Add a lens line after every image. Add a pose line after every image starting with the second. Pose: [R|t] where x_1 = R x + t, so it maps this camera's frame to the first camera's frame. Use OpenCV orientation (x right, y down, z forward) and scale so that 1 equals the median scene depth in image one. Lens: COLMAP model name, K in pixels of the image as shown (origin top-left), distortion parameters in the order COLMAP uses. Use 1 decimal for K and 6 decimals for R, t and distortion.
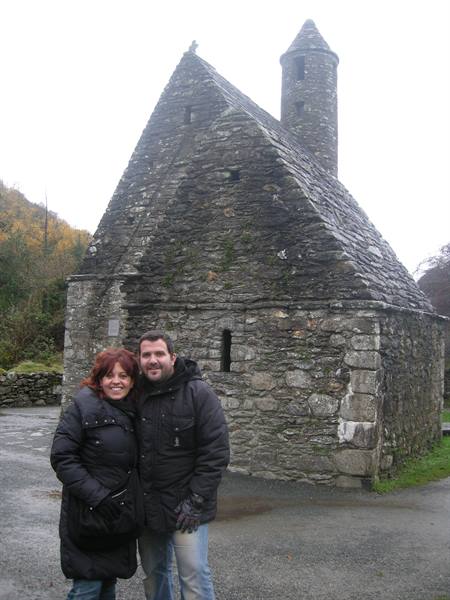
lens RADIAL K [[628.0, 0, 225.0], [0, 628.0, 300.0], [0, 0, 1]] dist [-0.171323, 0.097485]
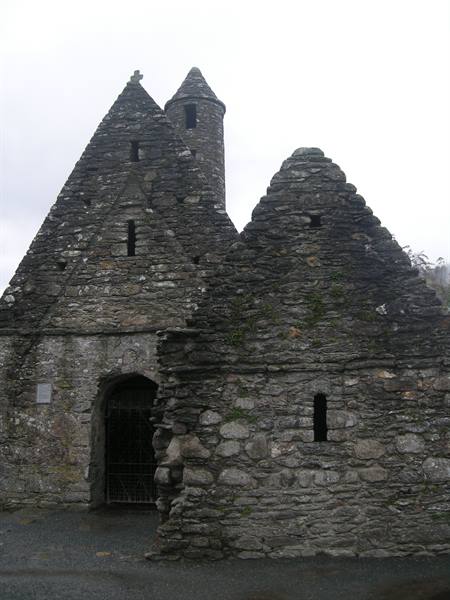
lens RADIAL K [[628.0, 0, 225.0], [0, 628.0, 300.0], [0, 0, 1]] dist [-0.171323, 0.097485]
pose [[0.924596, 0.019177, 0.380465, -0.448521], [0.013412, 0.996474, -0.082819, -0.012970], [-0.380712, 0.081676, 0.921079, 0.229736]]
